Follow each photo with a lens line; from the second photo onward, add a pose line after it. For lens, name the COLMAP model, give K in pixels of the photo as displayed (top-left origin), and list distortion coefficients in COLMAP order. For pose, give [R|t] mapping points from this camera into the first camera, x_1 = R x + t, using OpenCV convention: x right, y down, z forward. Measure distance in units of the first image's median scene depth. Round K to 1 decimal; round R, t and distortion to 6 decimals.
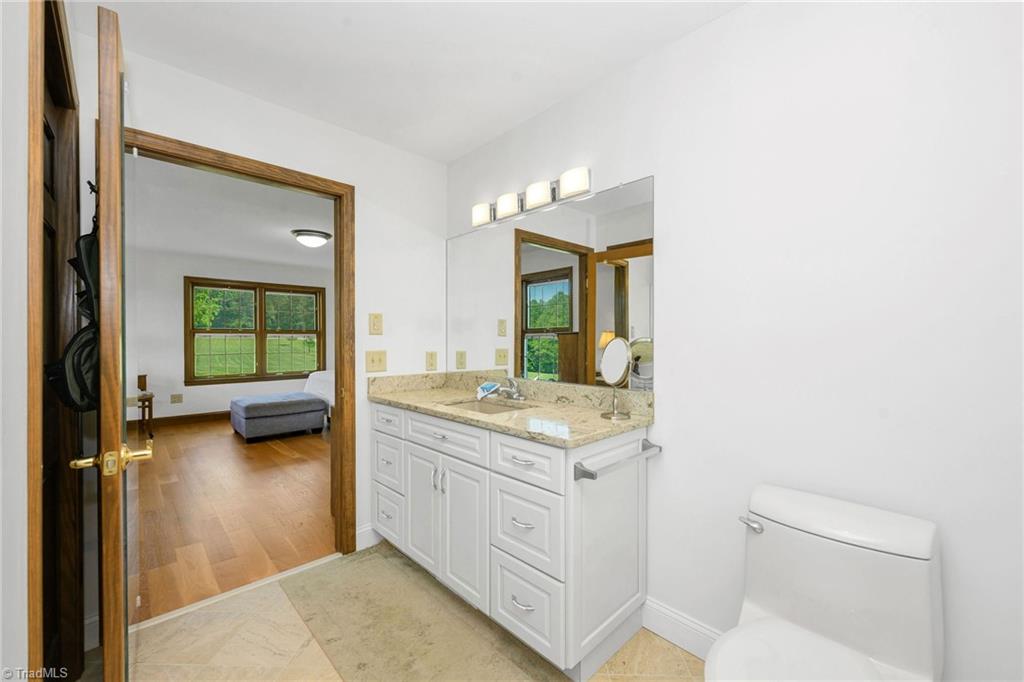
lens RADIAL K [[408.1, 0, 515.3], [0, 408.1, 341.3], [0, 0, 1]] dist [0.000395, 0.000000]
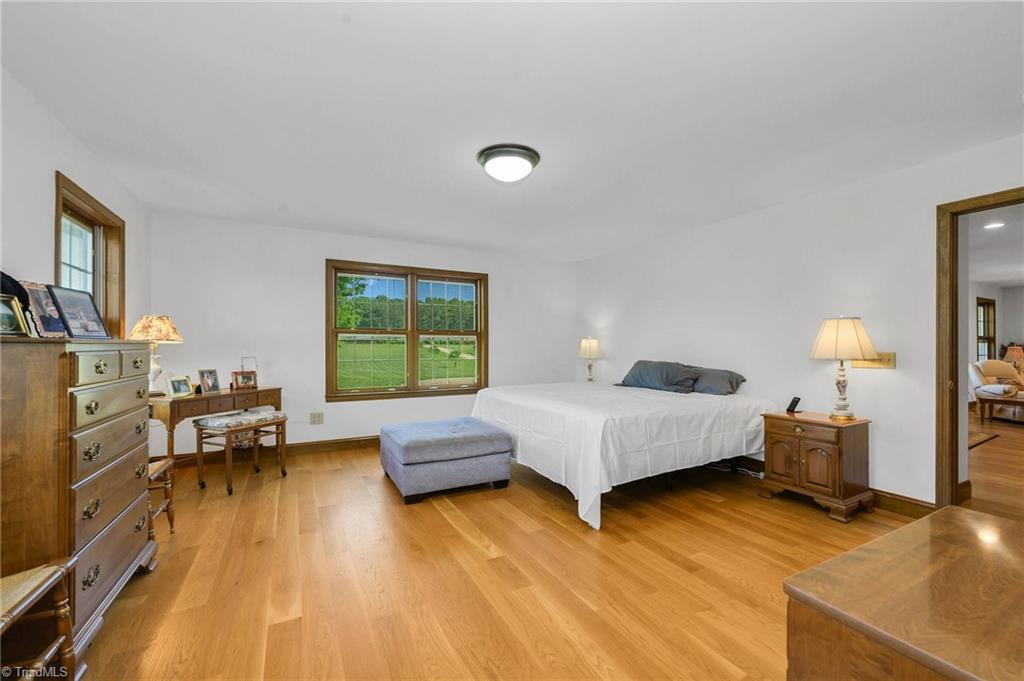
lens RADIAL K [[408.1, 0, 511.2], [0, 408.1, 346.2], [0, 0, 1]] dist [0.000395, 0.000000]
pose [[0.963537, -0.001585, -0.267572, -0.272678], [-0.001670, 0.999927, -0.011936, 0.012429], [0.267571, 0.011948, 0.963464, 0.357533]]
